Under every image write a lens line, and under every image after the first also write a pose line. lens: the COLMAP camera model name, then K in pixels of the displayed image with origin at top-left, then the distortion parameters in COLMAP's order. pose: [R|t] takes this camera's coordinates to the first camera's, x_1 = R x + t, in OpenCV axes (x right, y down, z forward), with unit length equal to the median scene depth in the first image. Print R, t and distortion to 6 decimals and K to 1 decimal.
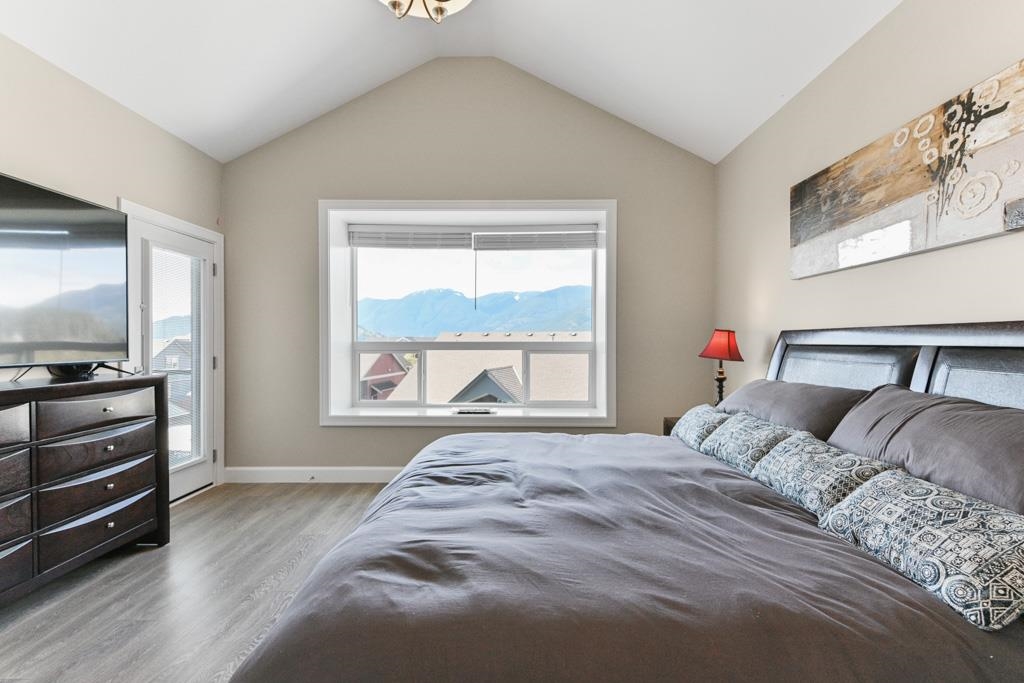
lens RADIAL K [[450.5, 0, 490.9], [0, 450.5, 347.9], [0, 0, 1]] dist [-0.007930, -0.005539]
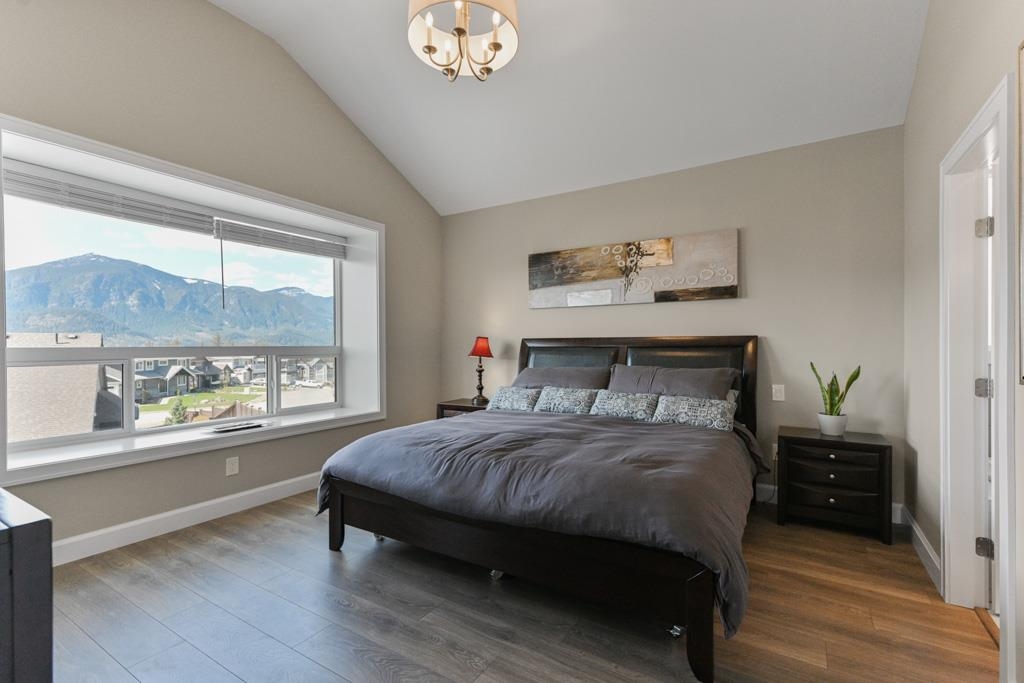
lens RADIAL K [[450.5, 0, 485.5], [0, 450.5, 342.9], [0, 0, 1]] dist [-0.007930, -0.005539]
pose [[0.535677, 0.001860, 0.844421, -0.984595], [0.014893, 0.999821, -0.011650, -0.005874], [-0.844292, 0.018816, 0.535554, 0.261069]]
